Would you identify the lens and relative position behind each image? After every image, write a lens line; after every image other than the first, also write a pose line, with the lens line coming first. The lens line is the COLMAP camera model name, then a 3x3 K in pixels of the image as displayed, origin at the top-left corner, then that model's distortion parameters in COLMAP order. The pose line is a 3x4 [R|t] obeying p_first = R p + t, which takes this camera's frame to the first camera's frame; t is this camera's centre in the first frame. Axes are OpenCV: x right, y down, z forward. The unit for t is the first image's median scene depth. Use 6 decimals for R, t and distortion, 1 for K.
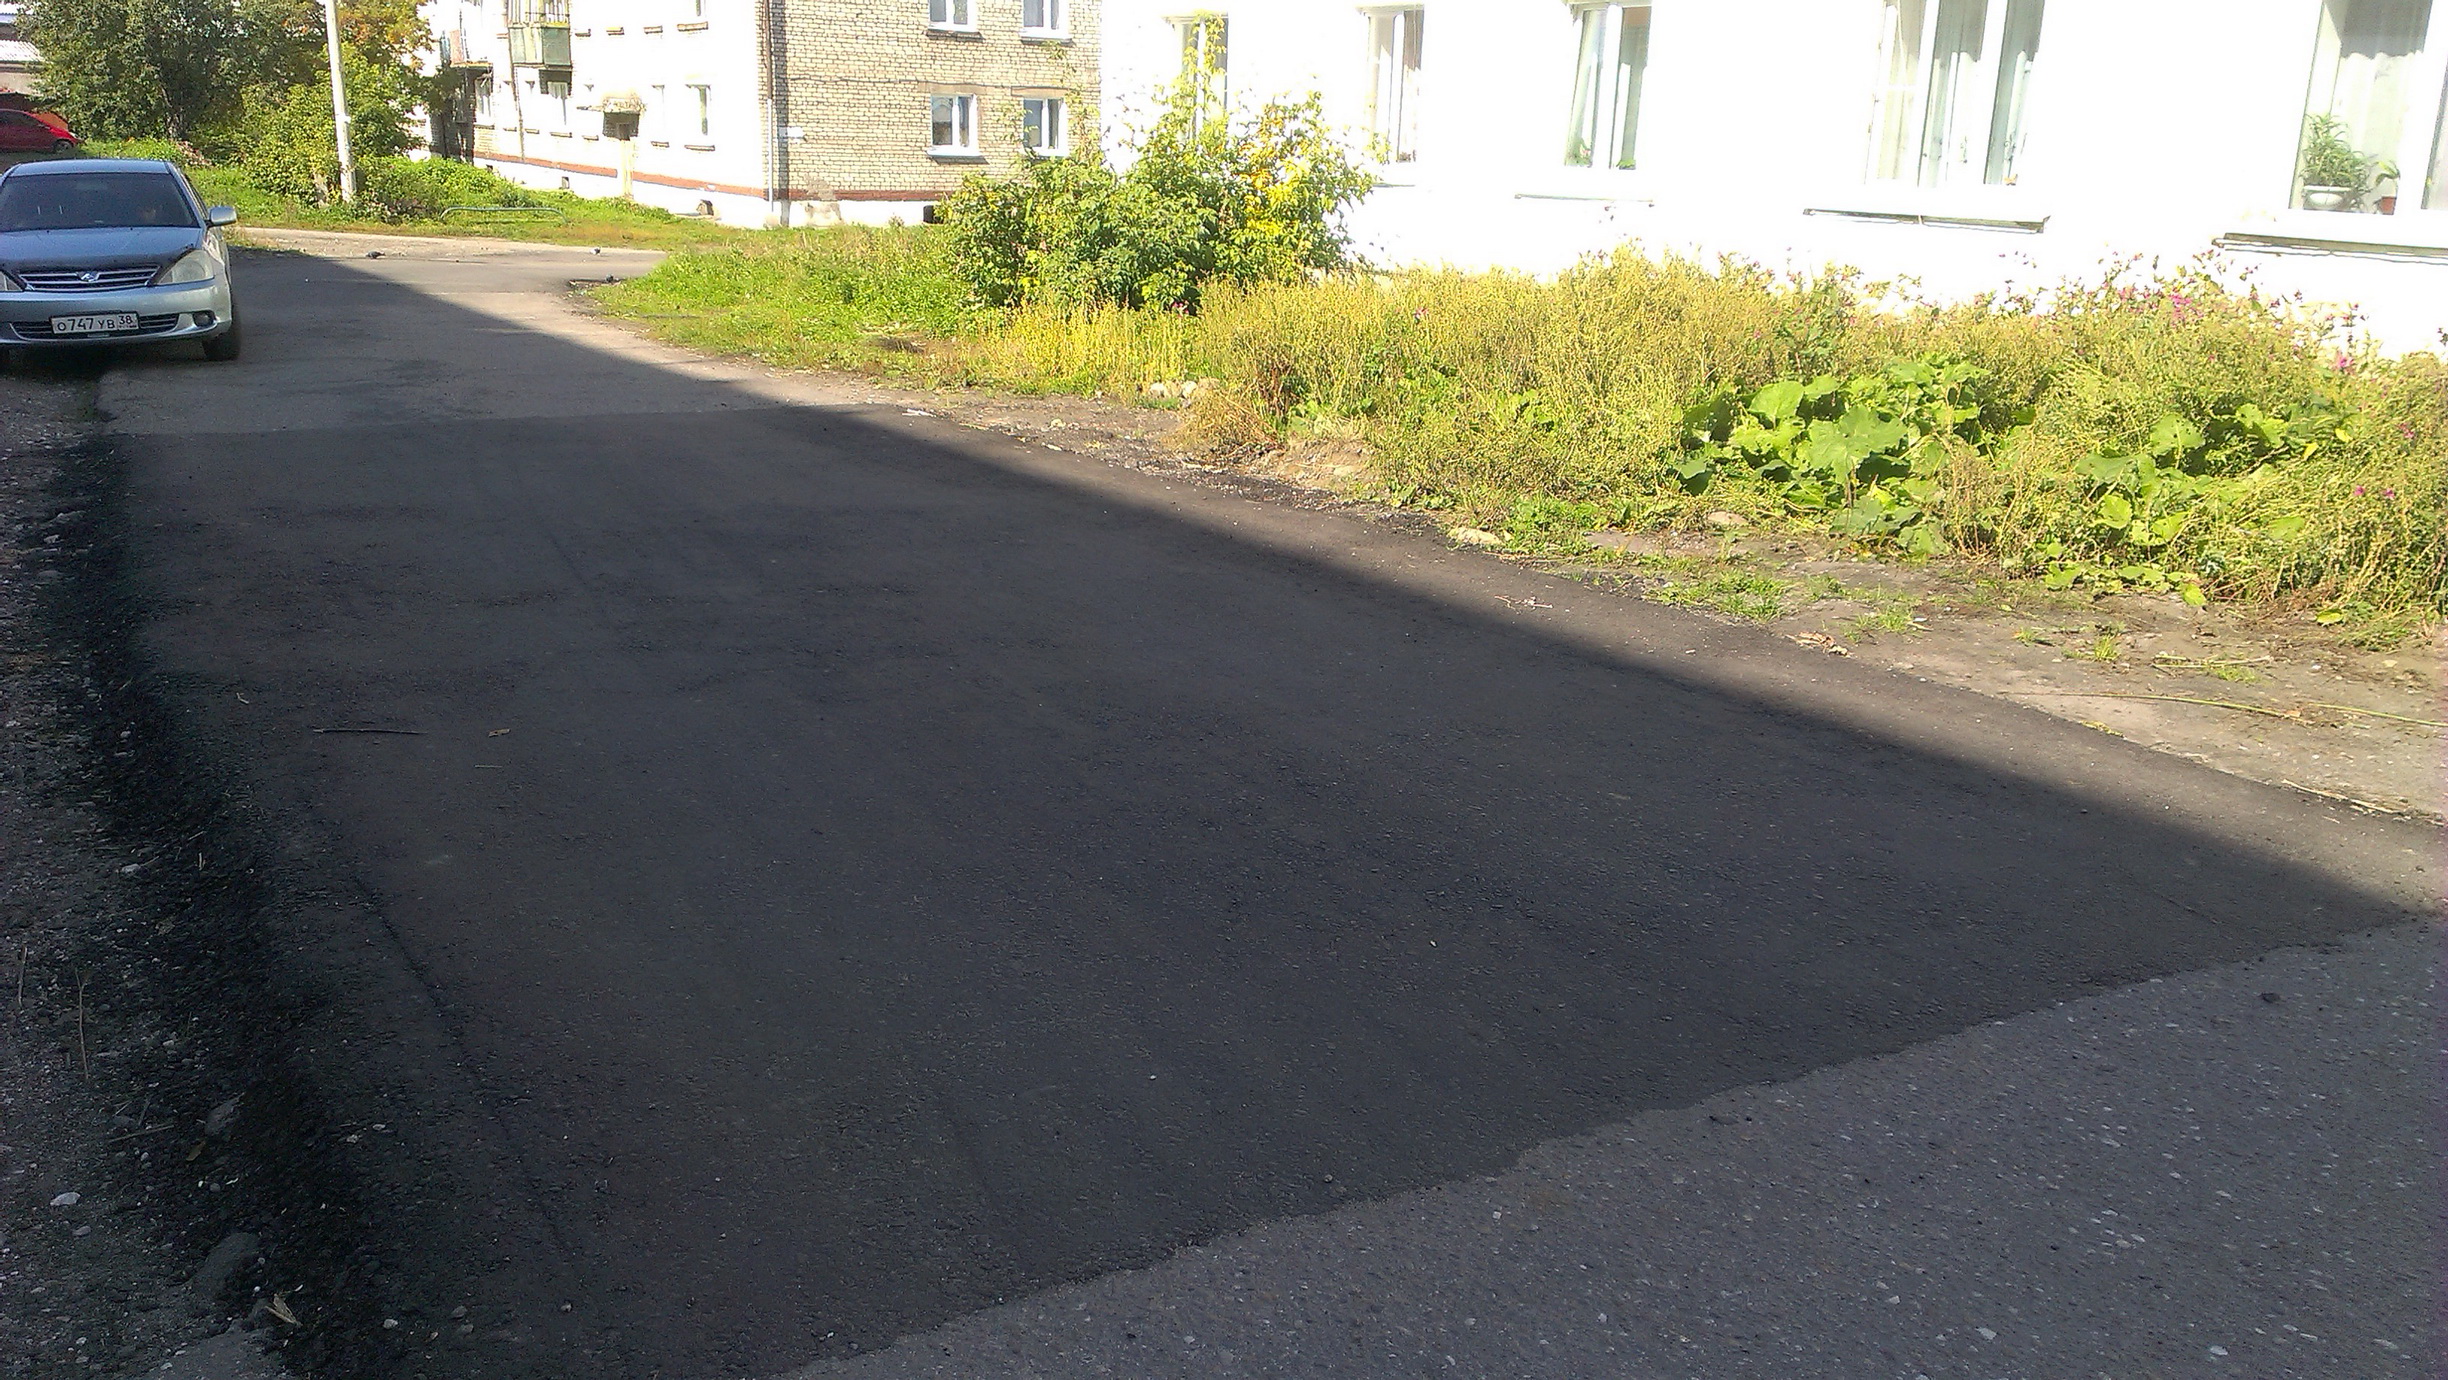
lens RADIAL K [[1972.8, 0, 1224.0], [0, 1972.8, 690.0], [0, 0, 1]] dist [0.126194, -0.224781]
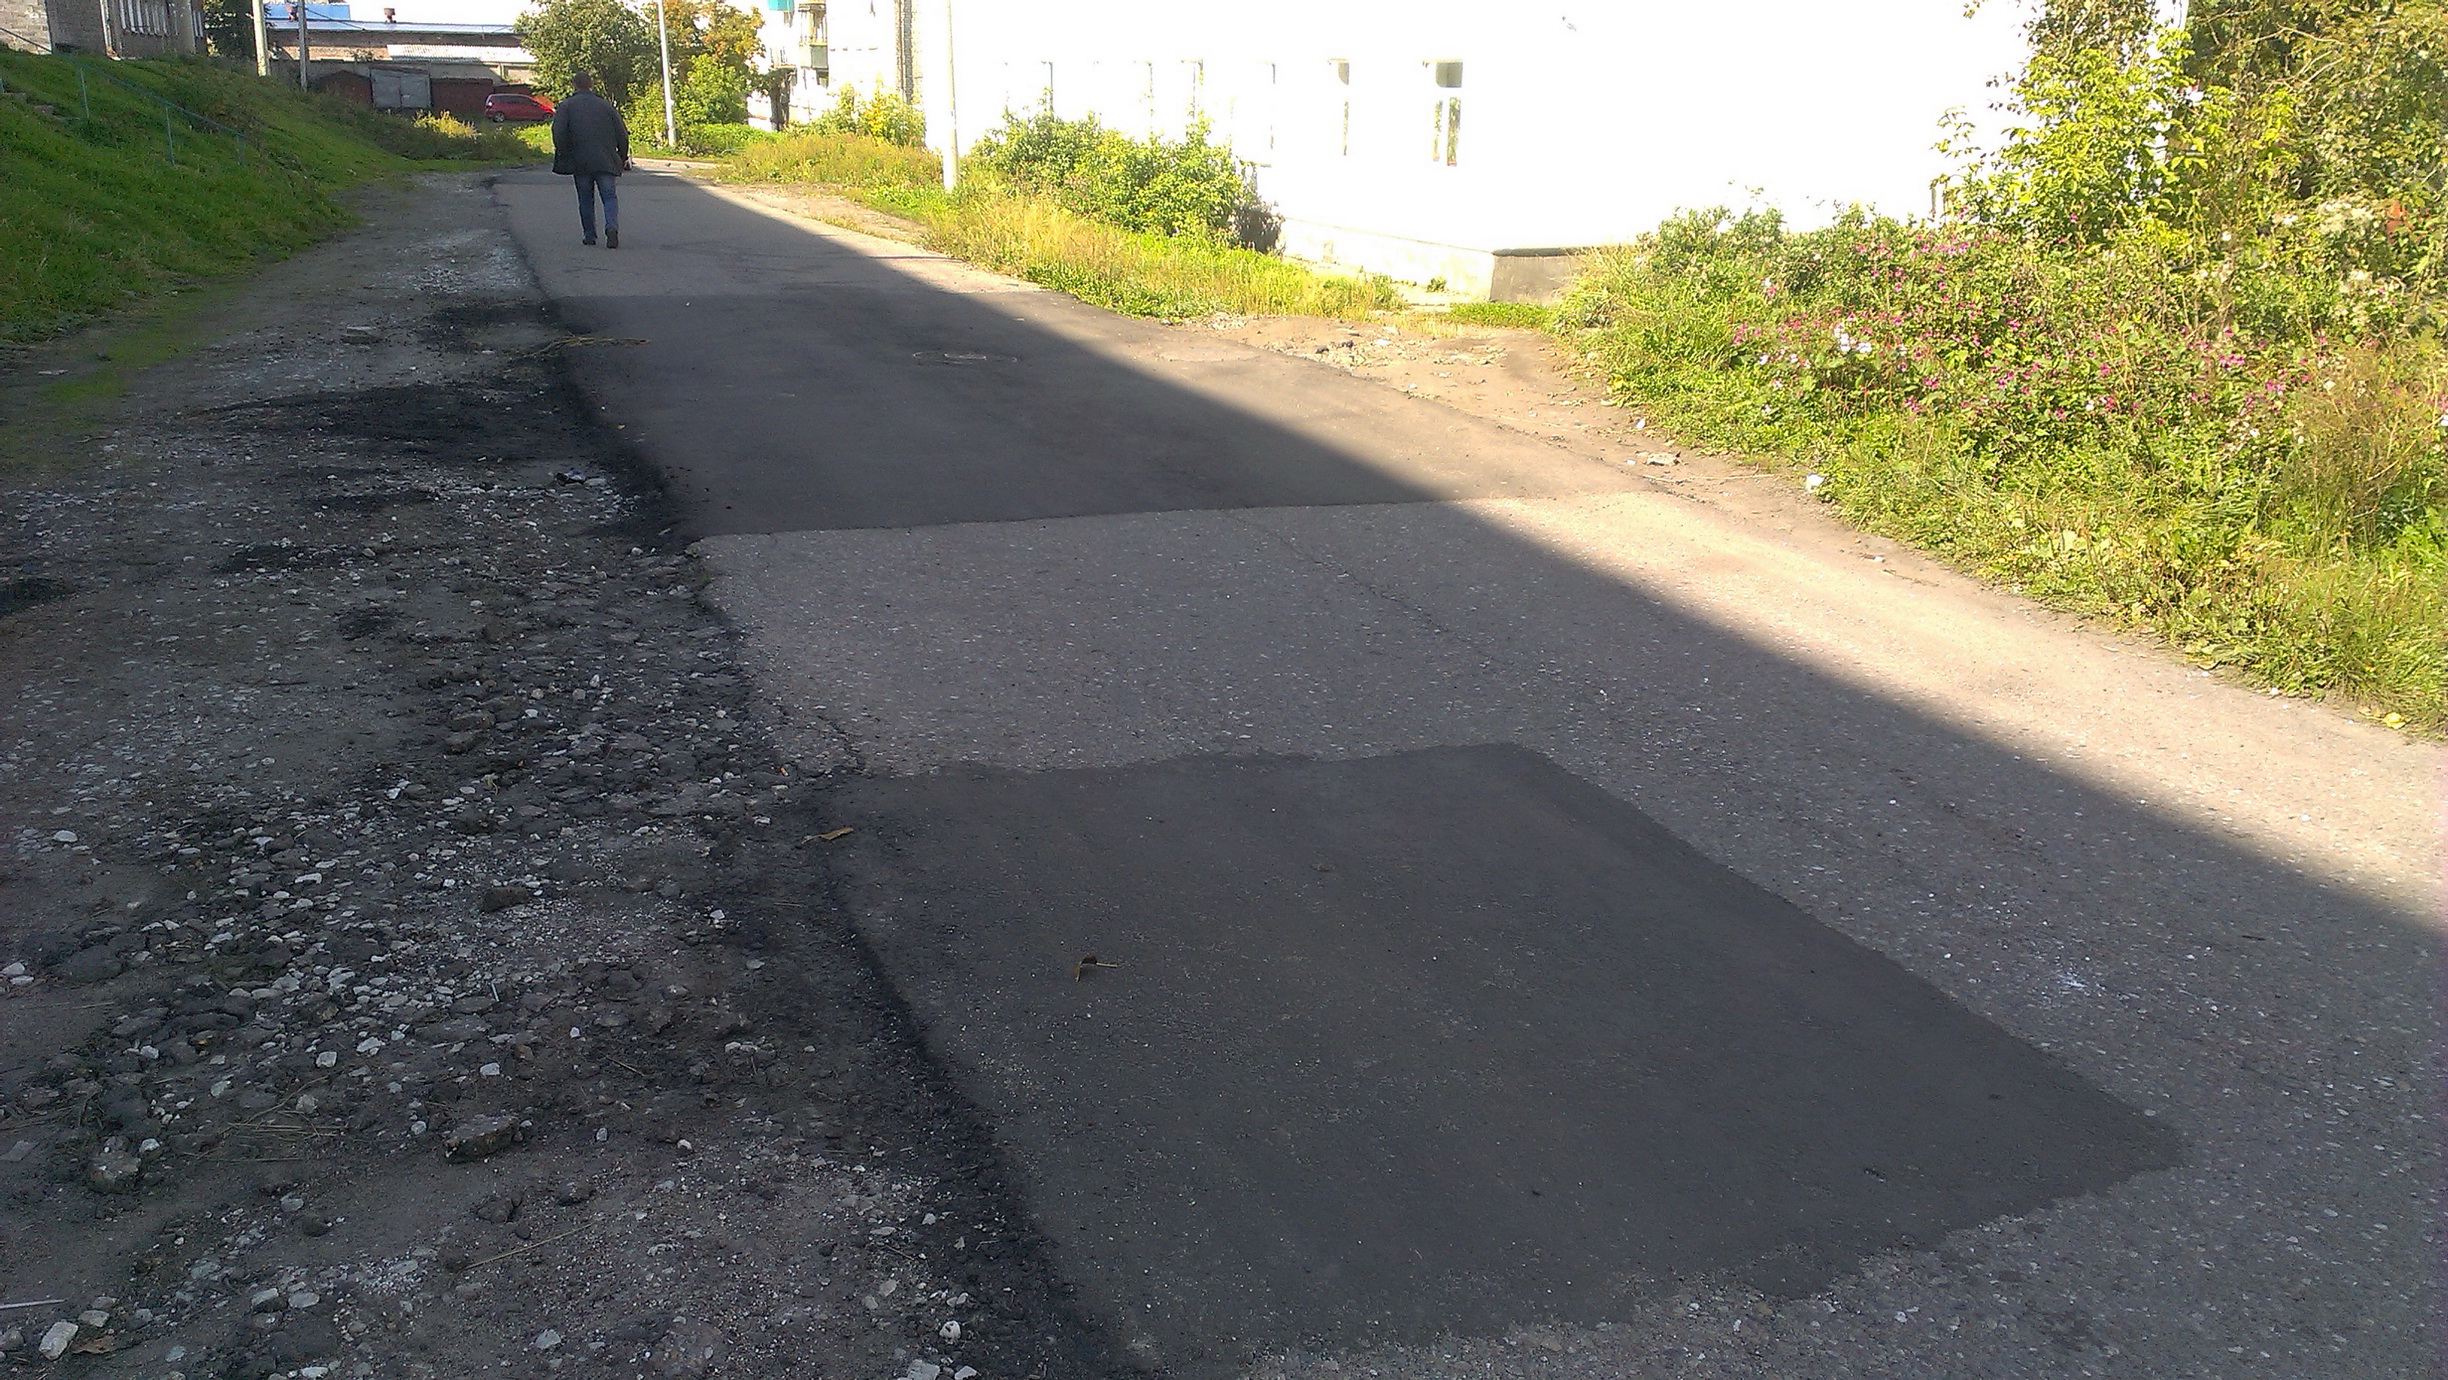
lens RADIAL K [[1972.8, 0, 1224.0], [0, 1972.8, 690.0], [0, 0, 1]] dist [0.126194, -0.224781]
pose [[0.976837, 0.052442, -0.207461, 0.370387], [-0.049719, 0.998595, 0.018321, 0.158240], [0.208130, -0.007582, 0.978072, -0.562263]]
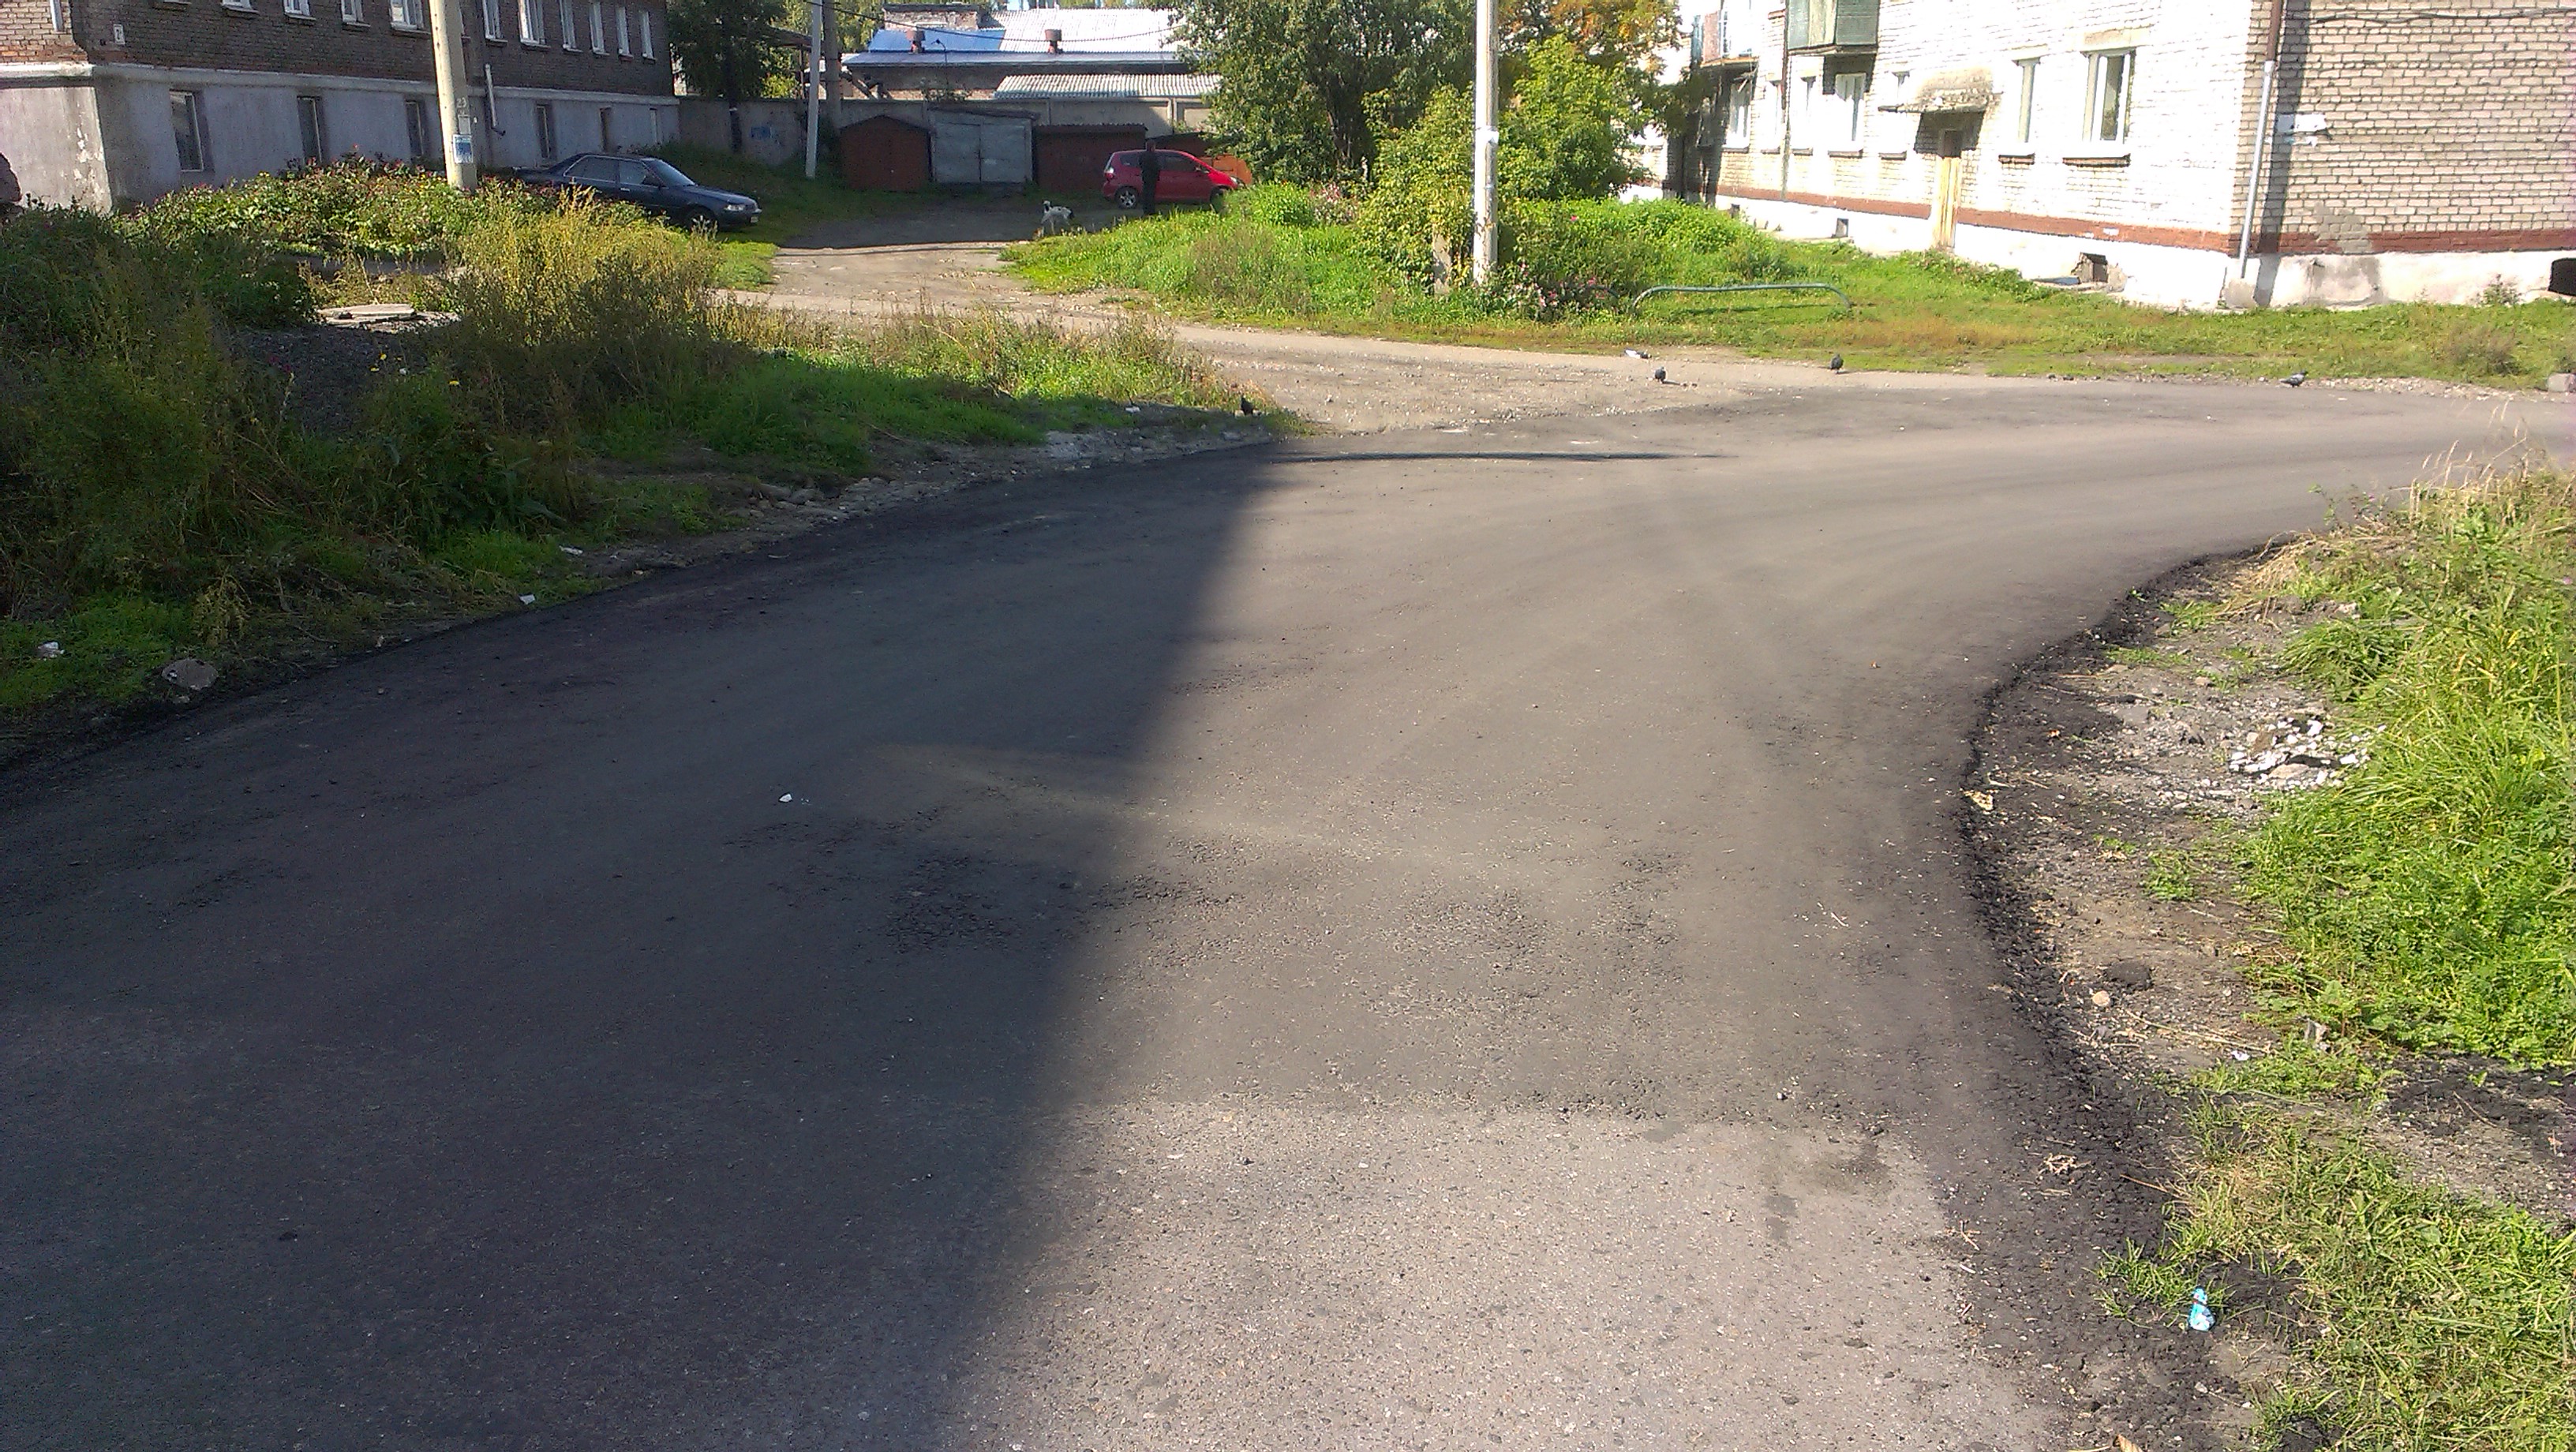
lens RADIAL K [[2075.8, 0, 1288.0], [0, 2075.8, 726.0], [0, 0, 1]] dist [0.126194, -0.224781]
pose [[0.852940, 0.103558, -0.511633, -0.121827], [-0.108191, 0.993912, 0.020809, -0.091389], [0.510674, 0.037605, 0.858952, 0.342823]]
